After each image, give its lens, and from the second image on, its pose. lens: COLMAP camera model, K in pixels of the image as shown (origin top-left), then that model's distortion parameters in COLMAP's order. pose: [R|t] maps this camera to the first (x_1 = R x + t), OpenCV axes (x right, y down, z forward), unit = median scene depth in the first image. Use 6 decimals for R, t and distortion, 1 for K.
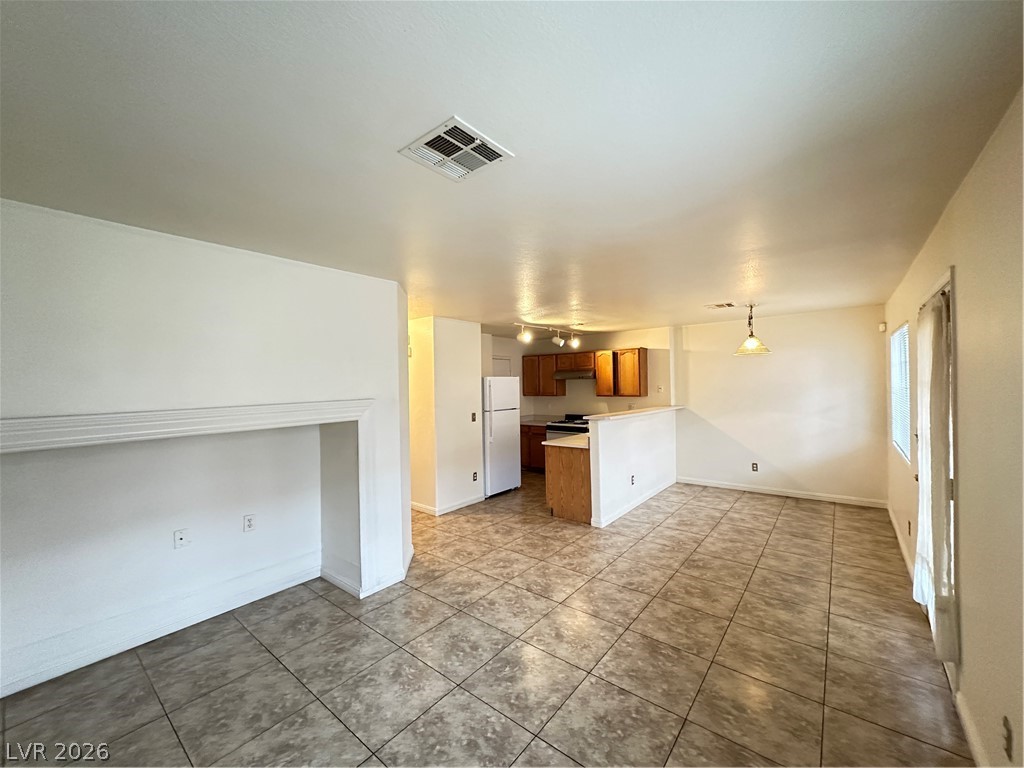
lens RADIAL K [[409.2, 0, 512.4], [0, 409.2, 383.4], [0, 0, 1]] dist [-0.002004, -0.000002]
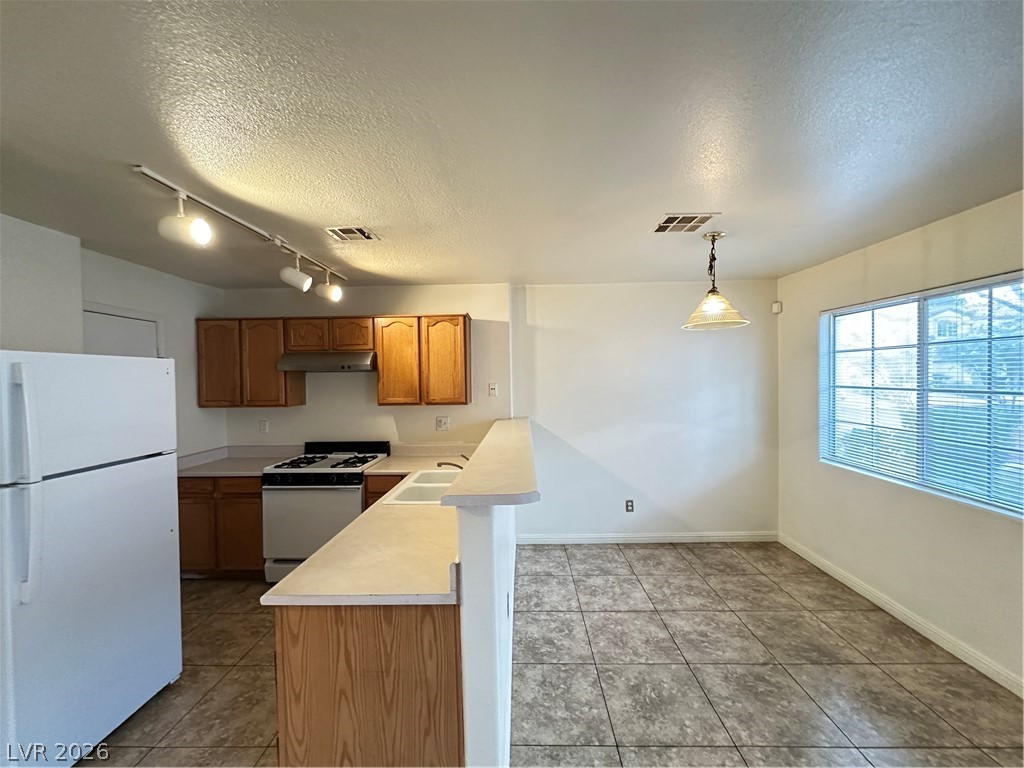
lens RADIAL K [[409.2, 0, 513.8], [0, 409.2, 383.9], [0, 0, 1]] dist [-0.002004, -0.000002]
pose [[0.789836, -0.000378, 0.613318, 0.033510], [-0.001990, 0.999993, 0.003179, 0.004068], [-0.613315, -0.003731, 0.789830, 0.592600]]
